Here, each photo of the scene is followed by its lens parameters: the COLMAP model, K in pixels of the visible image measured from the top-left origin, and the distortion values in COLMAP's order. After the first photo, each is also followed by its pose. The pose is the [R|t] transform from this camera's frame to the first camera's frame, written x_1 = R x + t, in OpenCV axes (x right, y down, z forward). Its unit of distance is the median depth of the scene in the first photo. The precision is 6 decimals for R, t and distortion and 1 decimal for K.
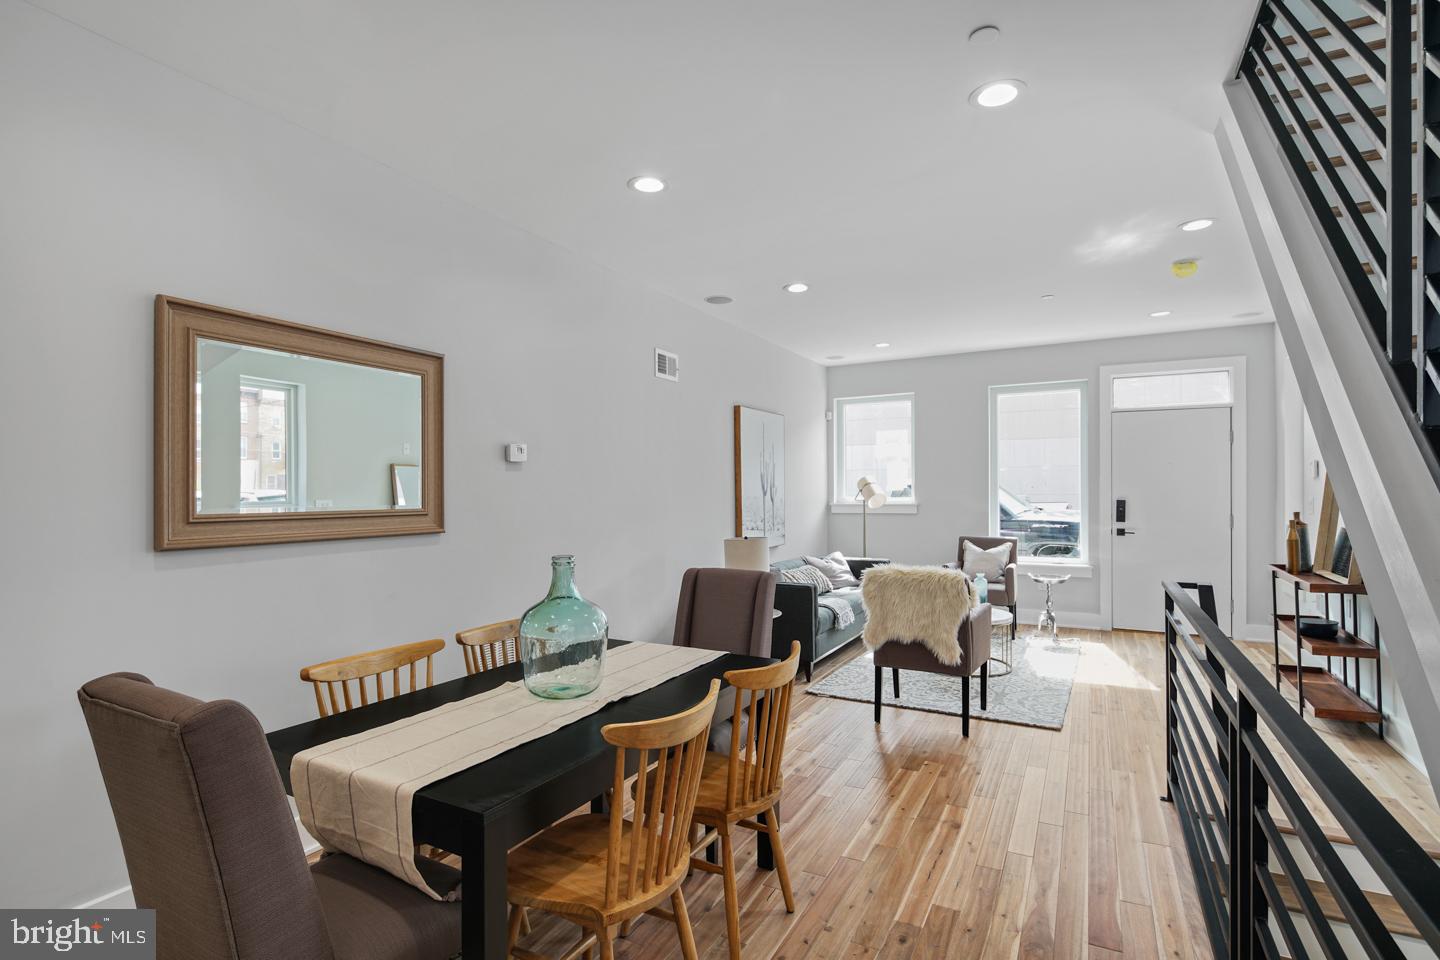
lens RADIAL K [[701.2, 0, 715.8], [0, 701.2, 487.0], [0, 0, 1]] dist [0.000900, -0.000864]
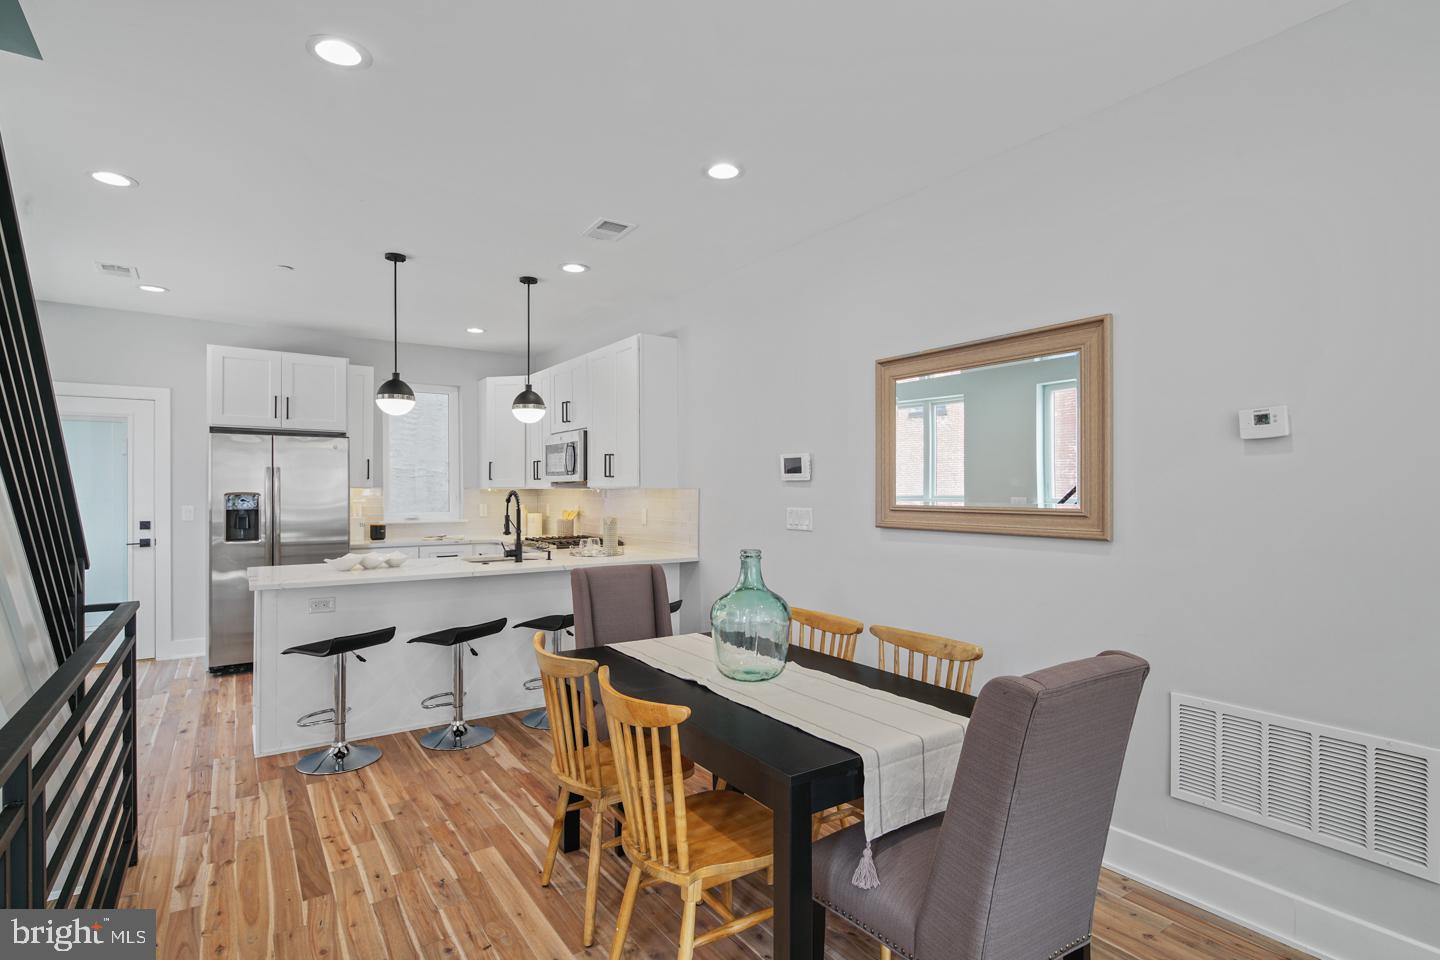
lens RADIAL K [[721.4, 0, 722.2], [0, 721.4, 486.5], [0, 0, 1]] dist [-0.002476, -0.001018]
pose [[-0.466542, 0.000037, -0.884499, 0.378493], [0.007892, 0.999960, -0.004121, 0.002638], [0.884464, -0.008903, -0.466524, 0.715076]]
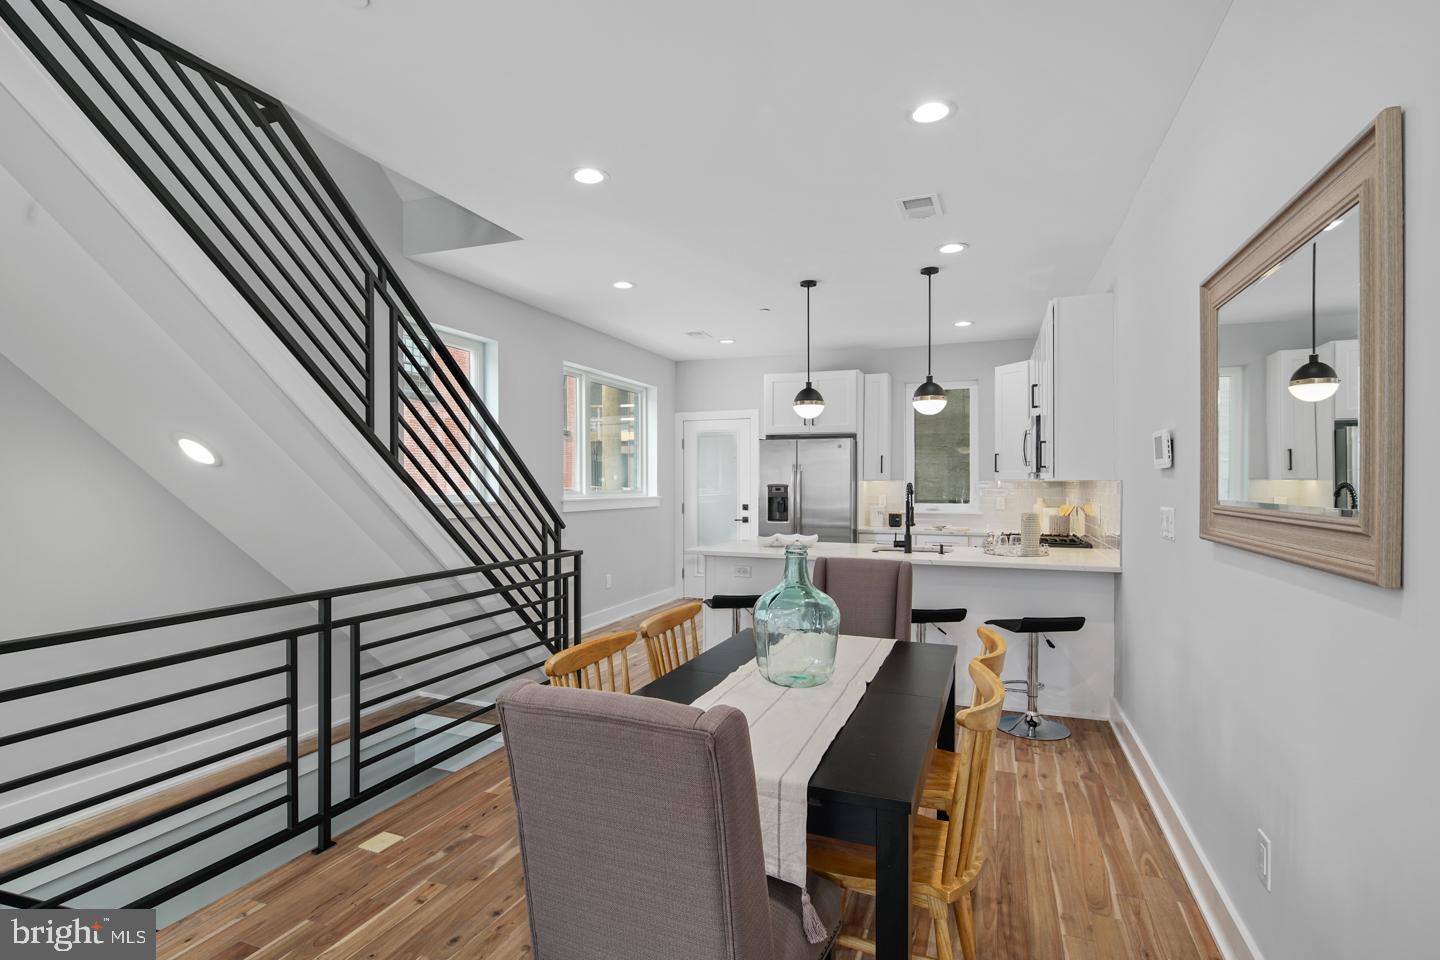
lens RADIAL K [[684.8, 0, 723.6], [0, 684.8, 486.9], [0, 0, 1]] dist [-0.042617, -0.000256]
pose [[-0.992023, 0.005646, -0.125929, 0.000587], [0.005765, 0.999983, -0.000575, 0.007092], [0.125924, -0.001296, -0.992039, 0.923356]]
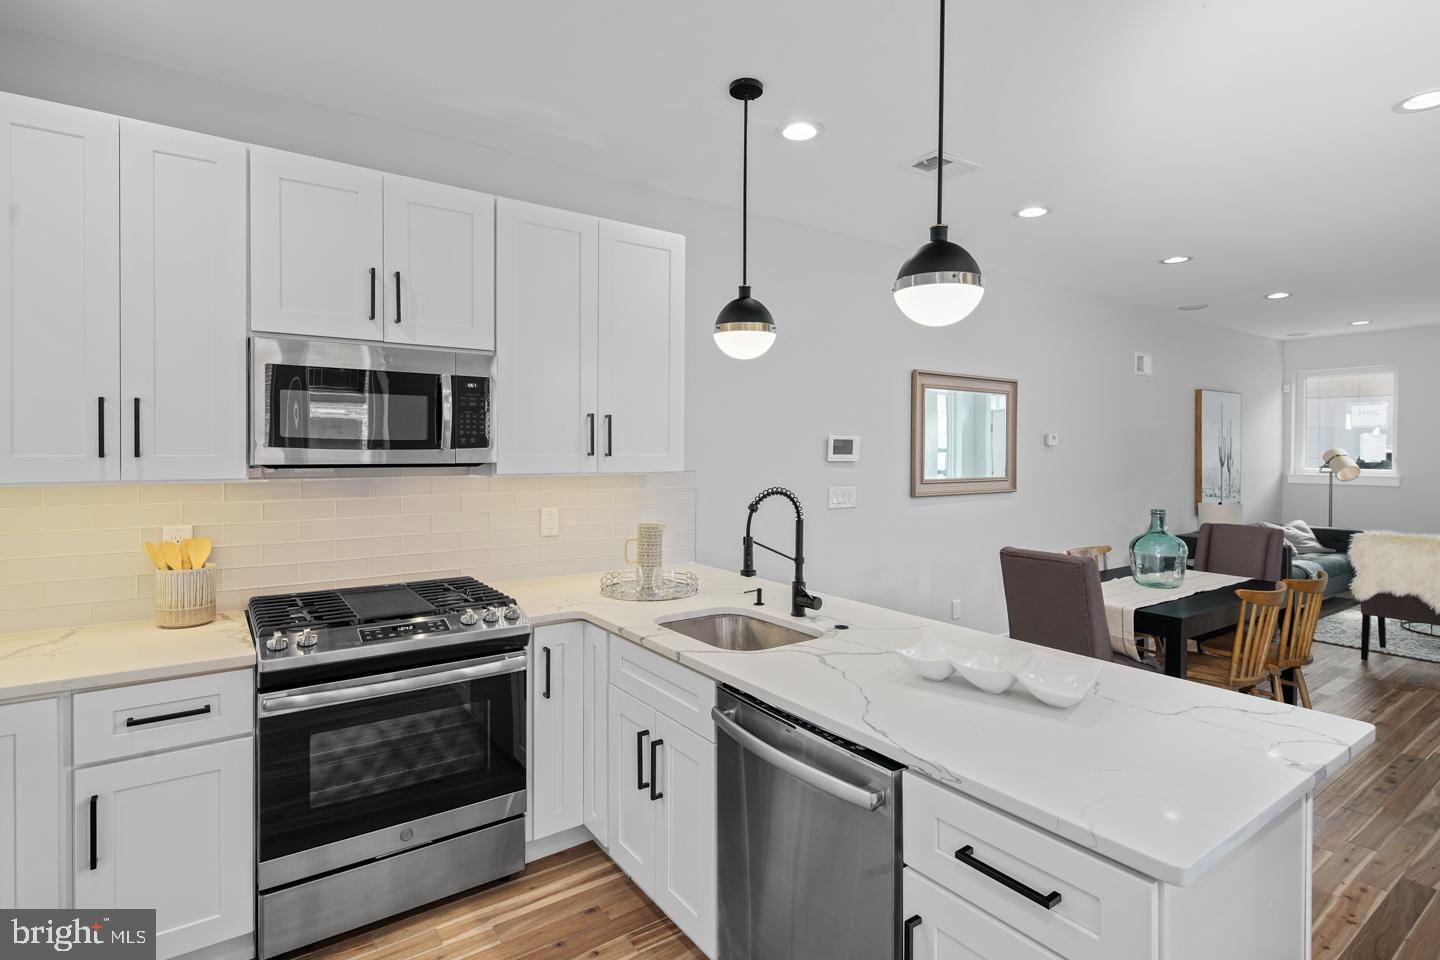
lens RADIAL K [[703.6, 0, 702.0], [0, 703.6, 456.3], [0, 0, 1]] dist [0.001356, -0.001981]
pose [[0.885656, 0.013378, -0.464150, -0.198733], [-0.004344, 0.999780, 0.020528, -0.032507], [0.464322, -0.016164, 0.885519, -0.534136]]
